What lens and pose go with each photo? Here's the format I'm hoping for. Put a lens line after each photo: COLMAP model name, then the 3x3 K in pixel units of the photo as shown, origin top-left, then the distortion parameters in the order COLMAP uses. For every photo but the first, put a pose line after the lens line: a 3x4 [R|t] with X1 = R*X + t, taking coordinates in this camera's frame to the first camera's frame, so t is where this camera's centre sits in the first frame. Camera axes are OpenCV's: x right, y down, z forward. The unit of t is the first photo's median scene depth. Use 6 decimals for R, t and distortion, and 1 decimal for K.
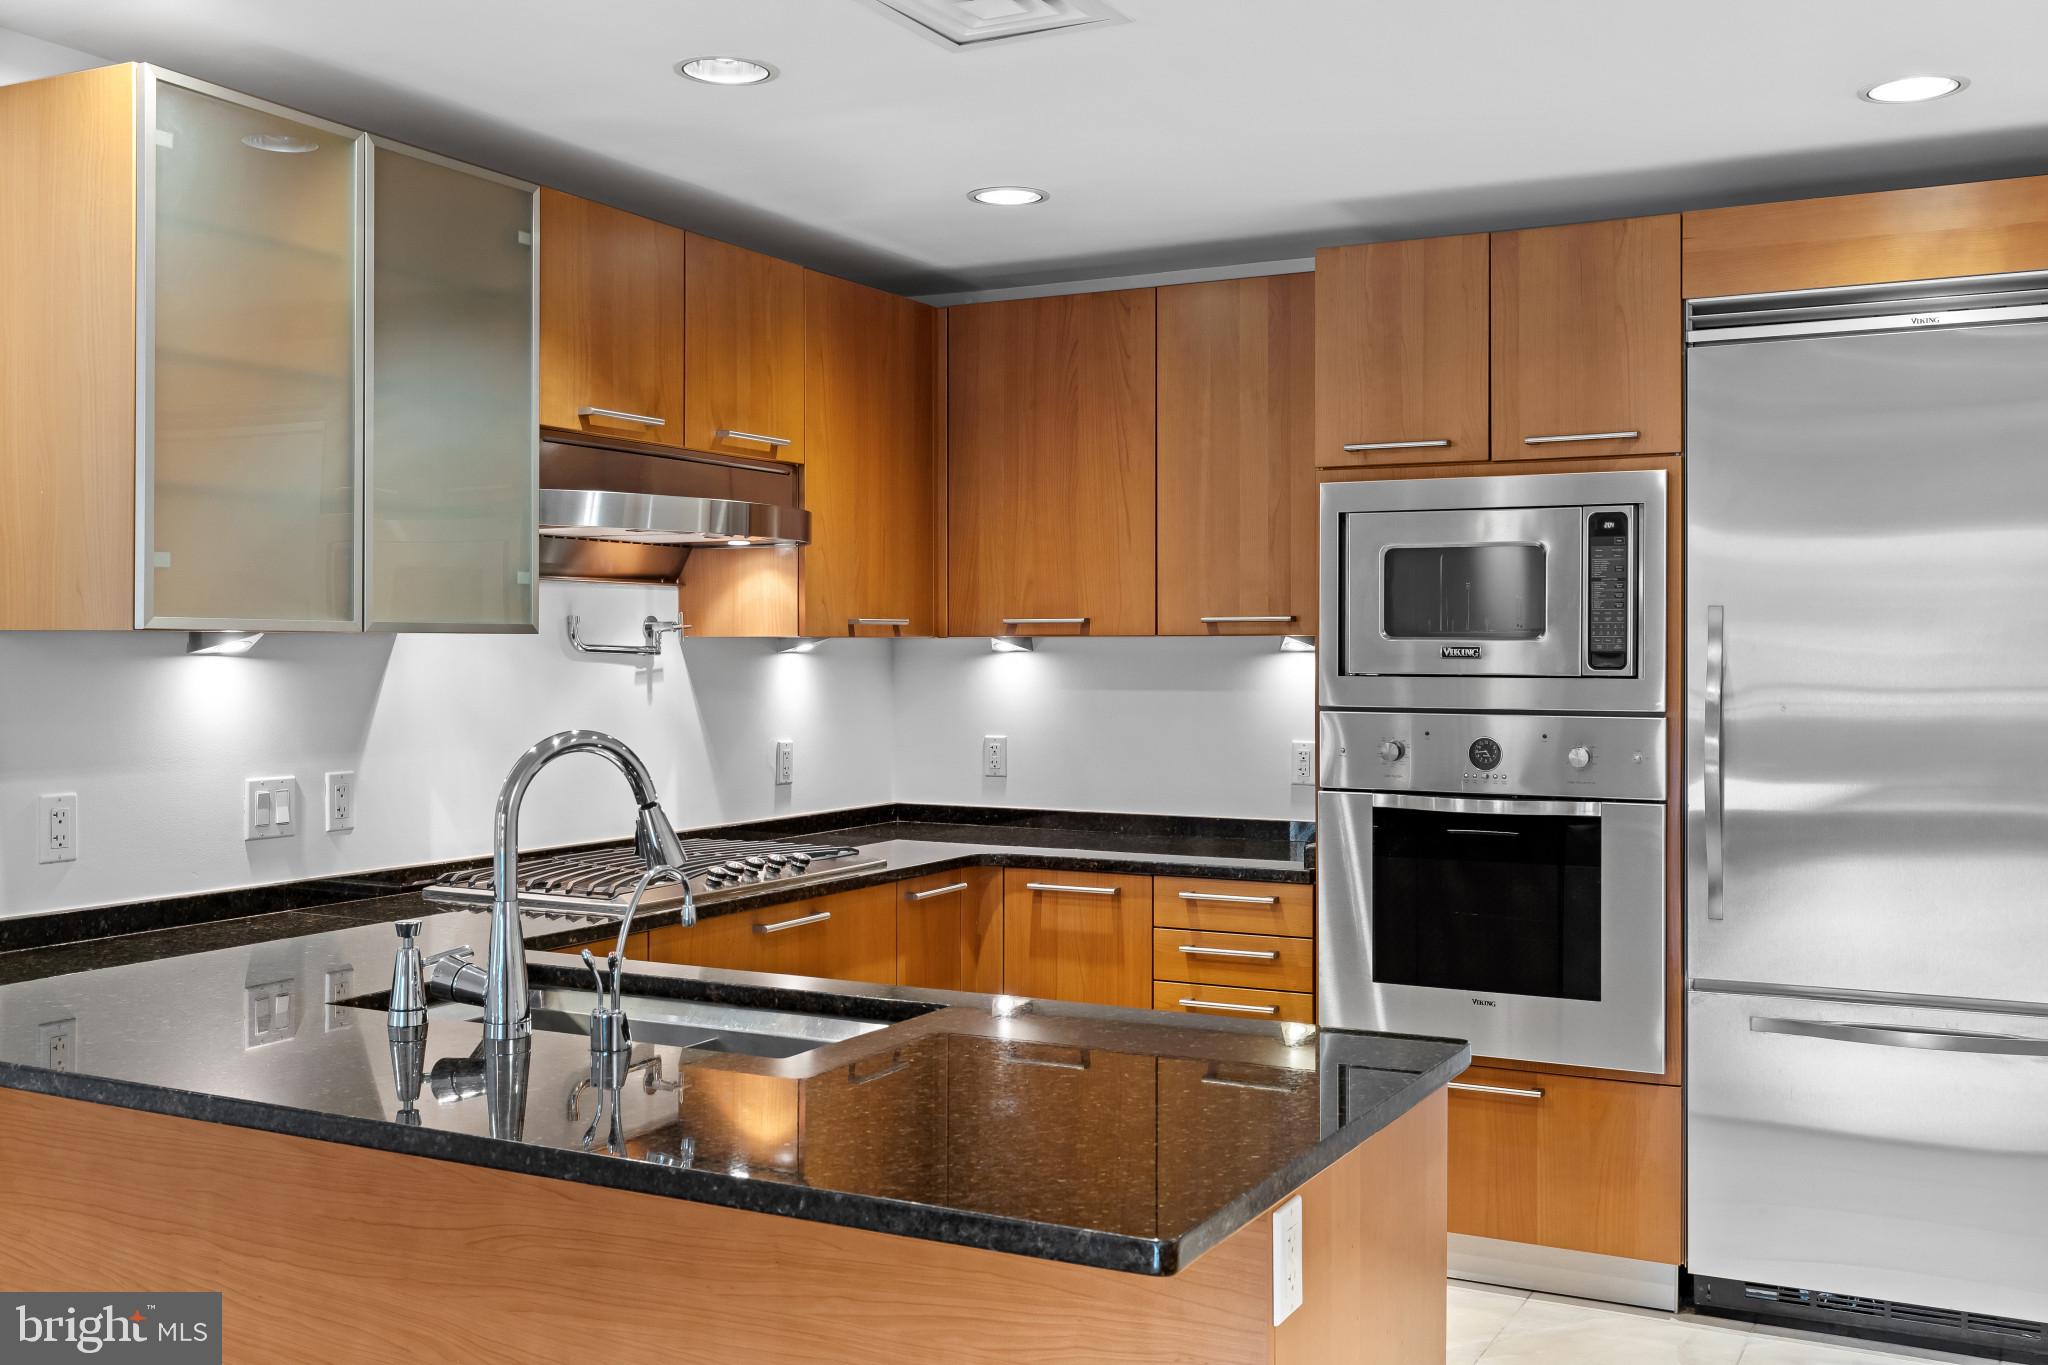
lens RADIAL K [[1982.3, 0, 1028.4], [0, 1982.3, 658.3], [0, 0, 1]] dist [0.001948, 0.000684]
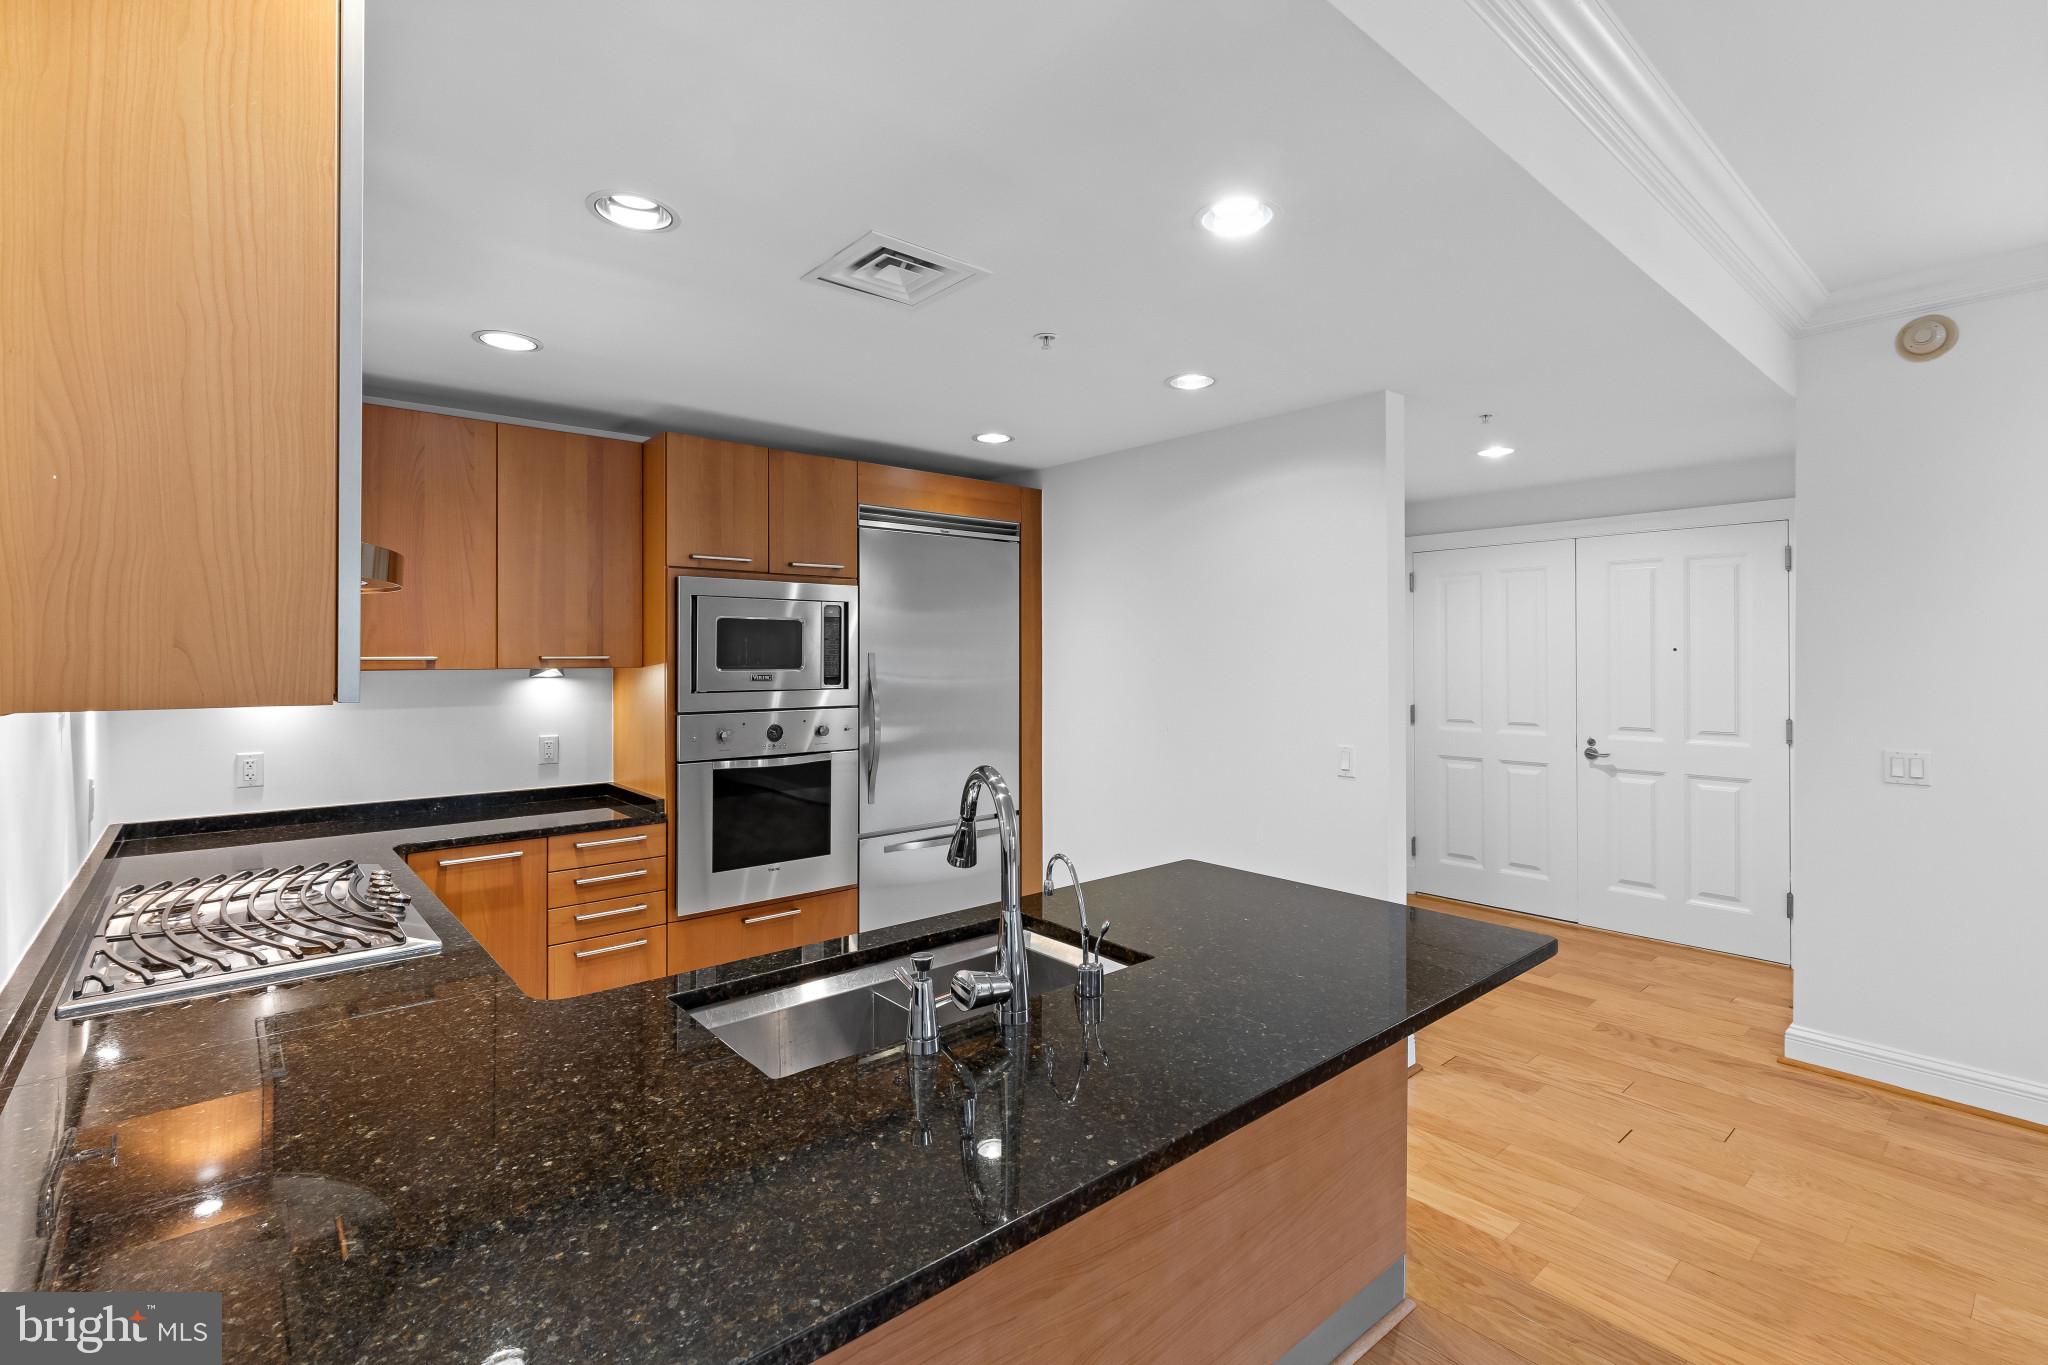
lens RADIAL K [[925.3, 0, 1026.3], [0, 925.3, 660.0], [0, 0, 1]] dist [0.002853, -0.000106]
pose [[0.361794, -0.003407, 0.932252, -0.480352], [0.007005, 0.999975, 0.000935, -0.018445], [-0.932232, 0.006192, 0.361809, 0.475948]]
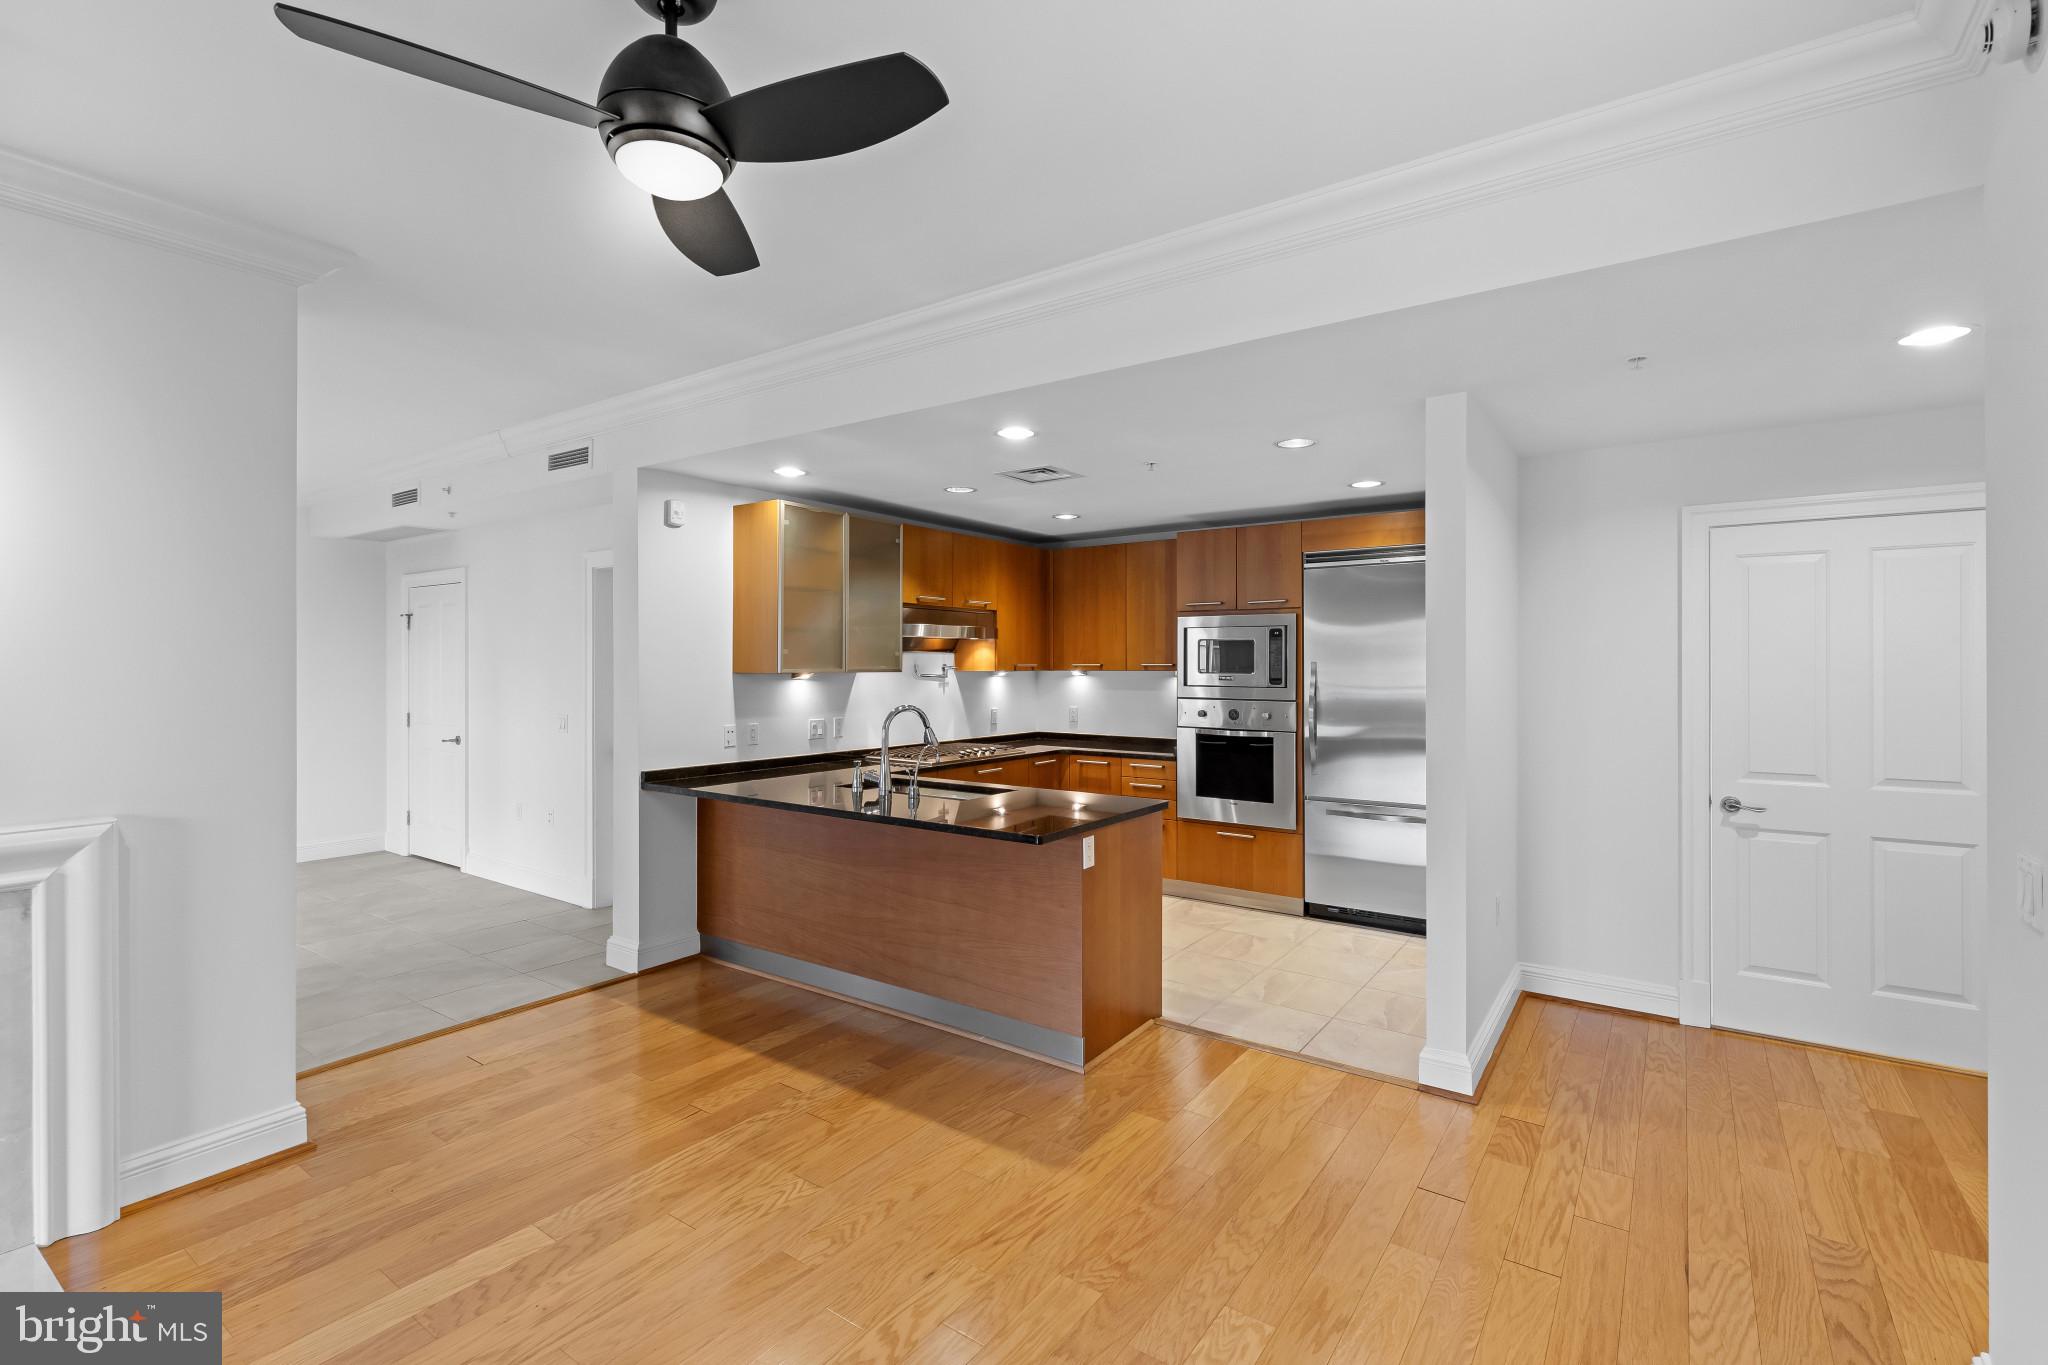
lens RADIAL K [[917.5, 0, 1031.1], [0, 917.5, 663.7], [0, 0, 1]] dist [0.001663, -0.000036]
pose [[0.991781, 0.000096, -0.127944, 0.112372], [-0.000986, 0.999976, -0.006891, -0.014260], [0.127941, 0.006961, 0.991757, -0.319496]]
